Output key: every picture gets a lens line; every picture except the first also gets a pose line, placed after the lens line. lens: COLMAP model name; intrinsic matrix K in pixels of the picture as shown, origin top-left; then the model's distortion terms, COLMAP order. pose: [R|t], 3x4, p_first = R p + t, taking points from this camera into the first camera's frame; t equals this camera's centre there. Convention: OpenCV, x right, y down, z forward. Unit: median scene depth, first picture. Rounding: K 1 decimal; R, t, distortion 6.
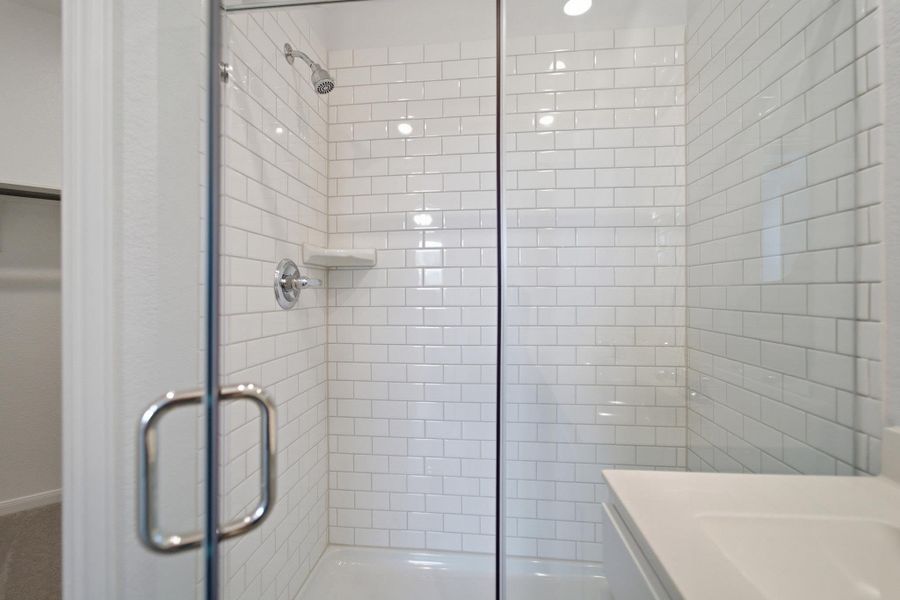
lens RADIAL K [[377.0, 0, 446.7], [0, 377.0, 288.5], [0, 0, 1]] dist [-0.000467, -0.000085]
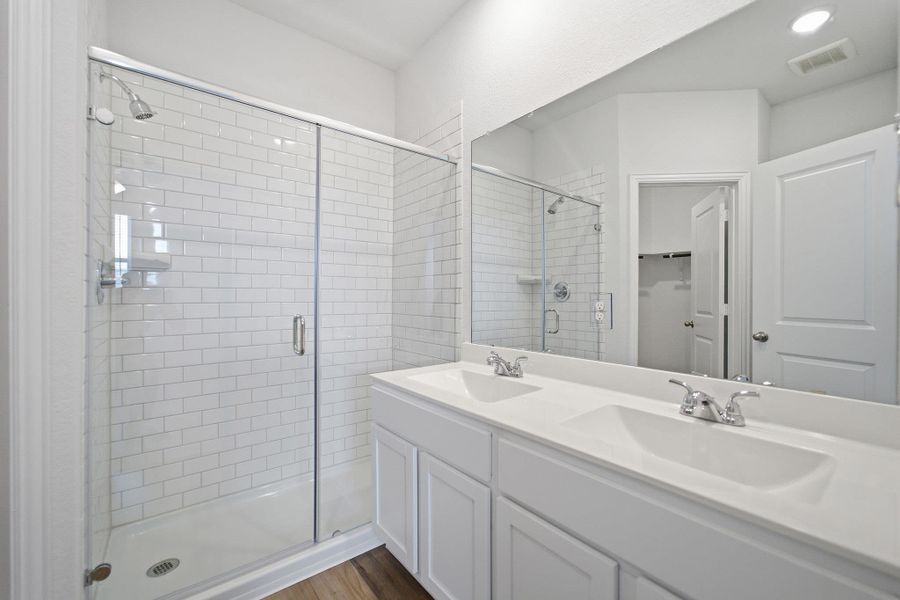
lens RADIAL K [[378.0, 0, 454.0], [0, 378.0, 296.6], [0, 0, 1]] dist [-0.000610, 0.000161]
pose [[0.714113, 0.003470, 0.700022, -0.411272], [-0.007739, 0.999966, 0.002937, 0.017315], [-0.699988, -0.007514, 0.714115, -0.476704]]
